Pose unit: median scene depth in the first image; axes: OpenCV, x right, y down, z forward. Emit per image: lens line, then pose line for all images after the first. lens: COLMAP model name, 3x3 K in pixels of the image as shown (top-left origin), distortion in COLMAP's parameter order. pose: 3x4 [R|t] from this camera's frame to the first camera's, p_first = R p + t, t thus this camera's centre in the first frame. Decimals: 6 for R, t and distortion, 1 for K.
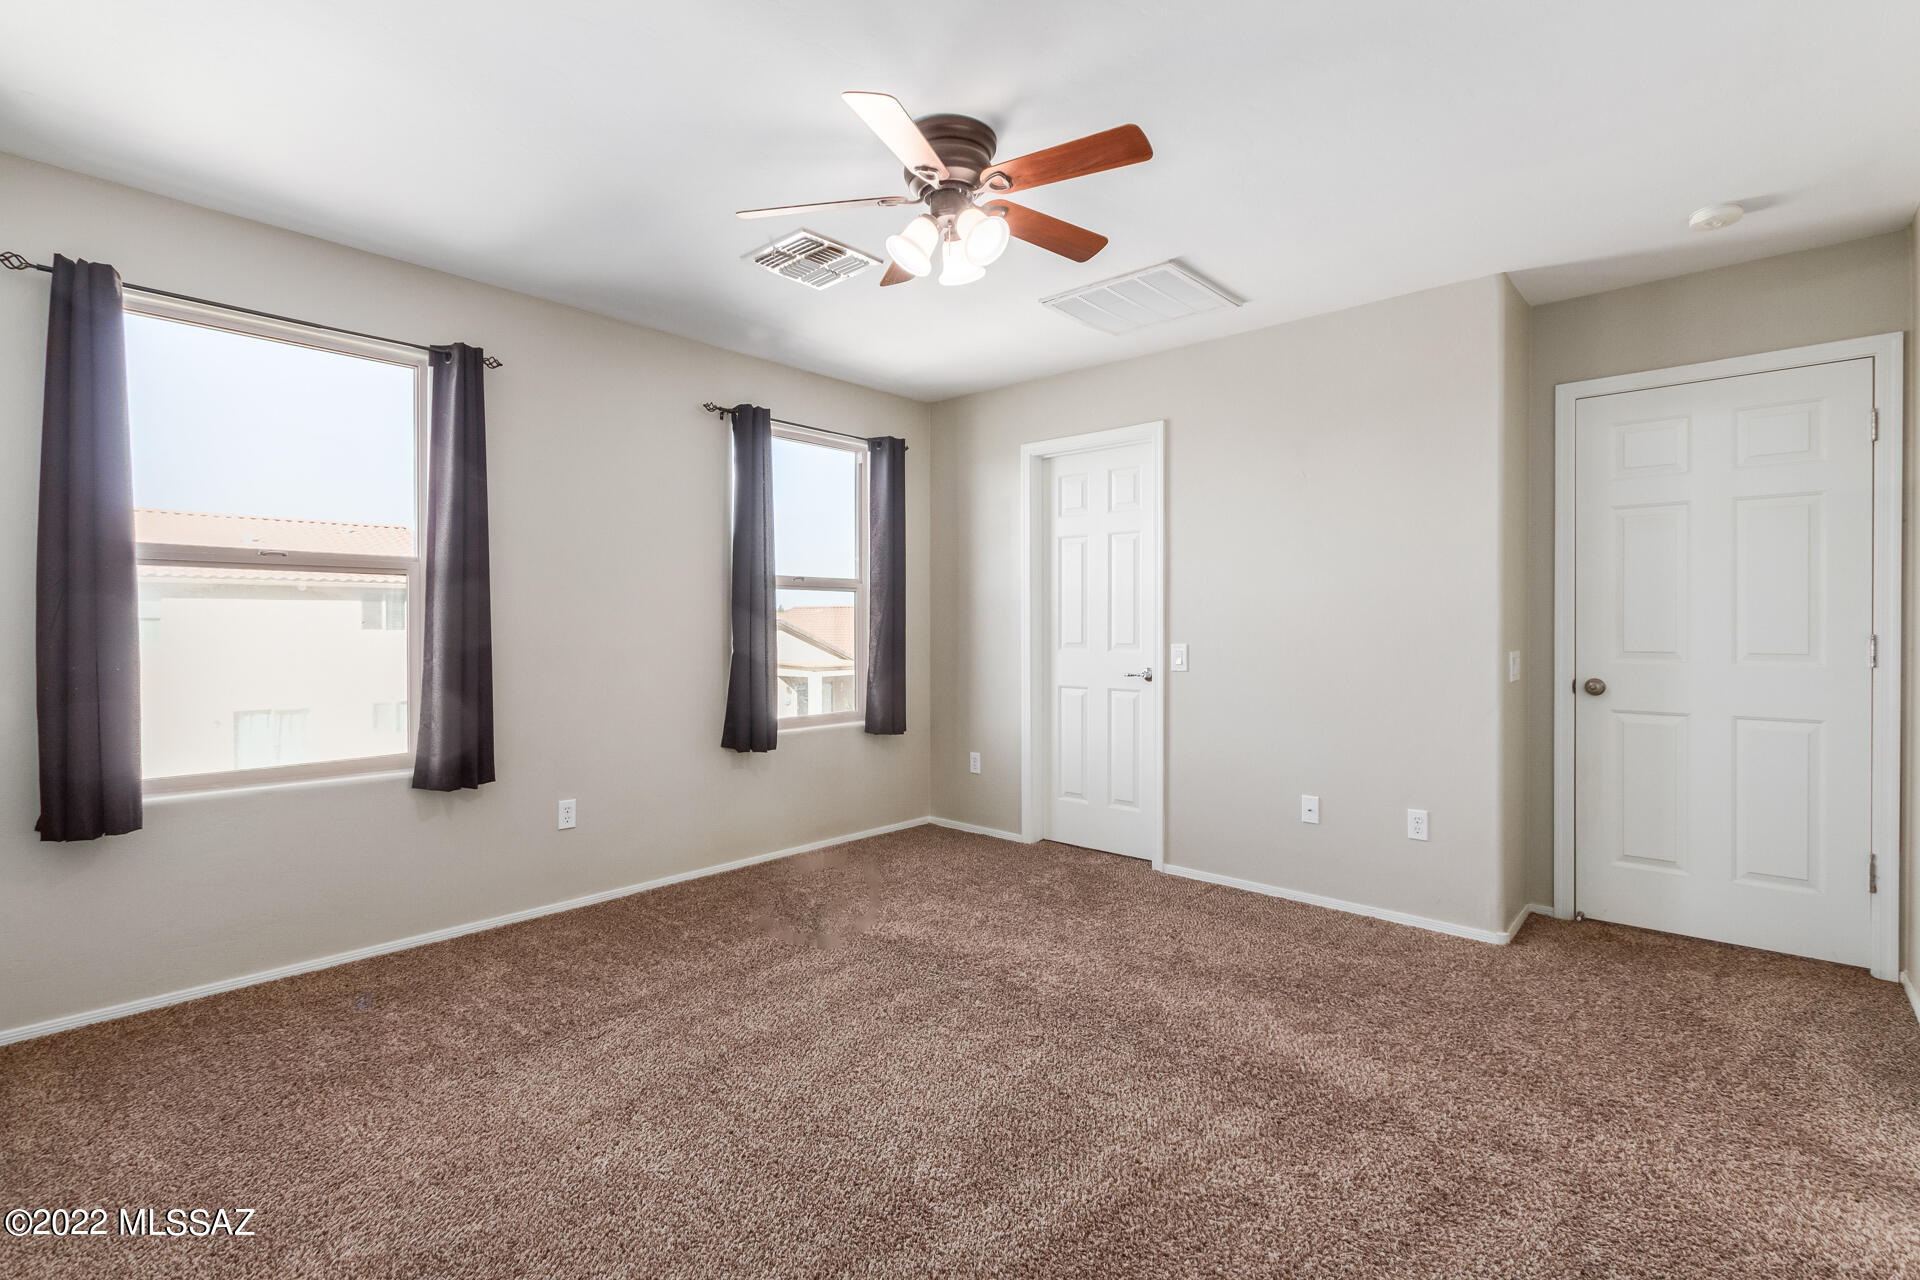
lens RADIAL K [[880.7, 0, 956.1], [0, 880.7, 628.4], [0, 0, 1]] dist [-0.000890, -0.000454]
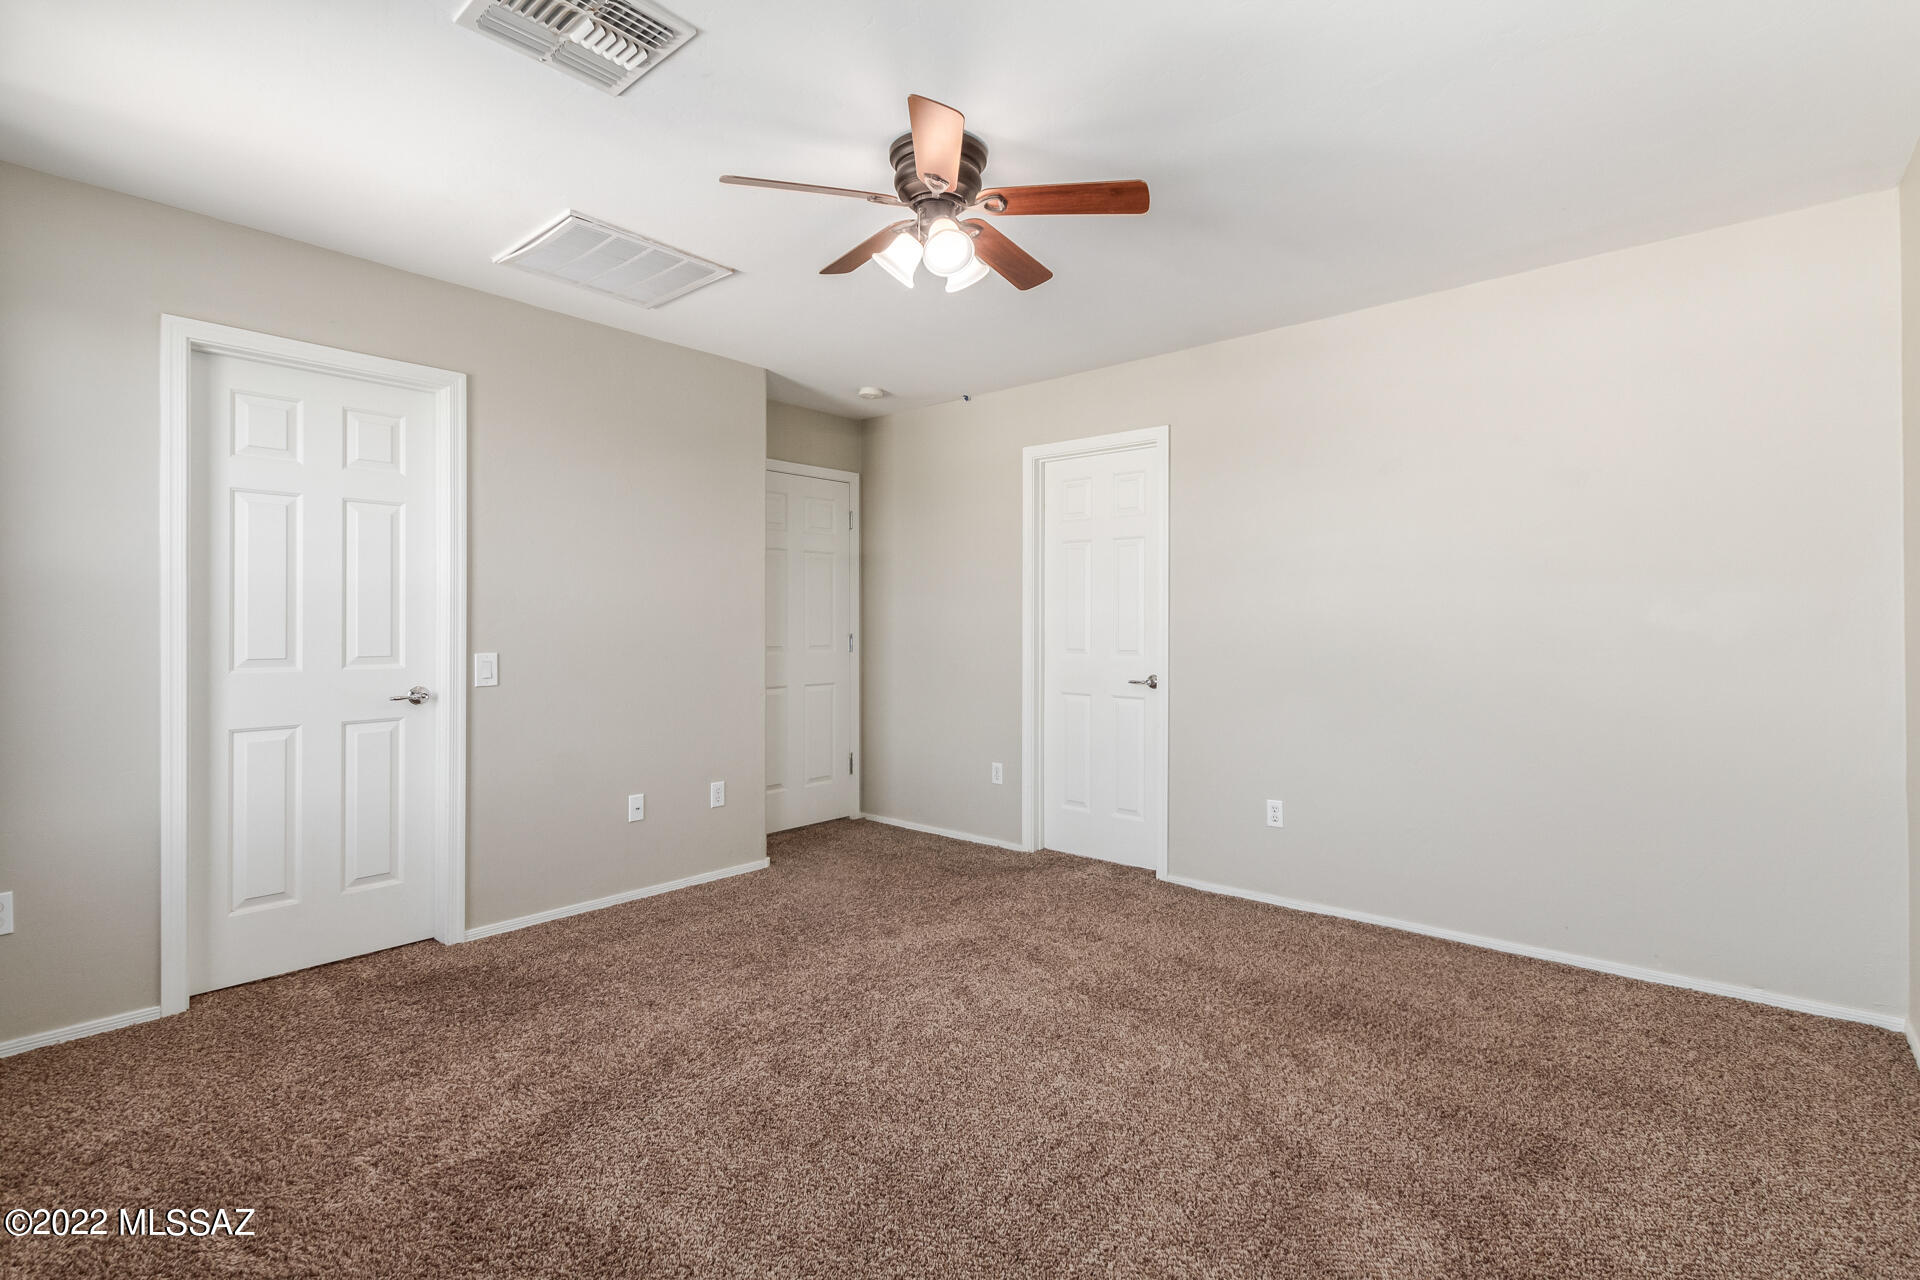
lens RADIAL K [[880.7, 0, 959.0], [0, 880.7, 623.3], [0, 0, 1]] dist [-0.000890, -0.000454]
pose [[-0.026461, 0.008305, 0.999615, -0.582379], [0.007690, 0.999938, -0.008105, -0.000102], [-0.999620, 0.007472, -0.026523, 0.584672]]
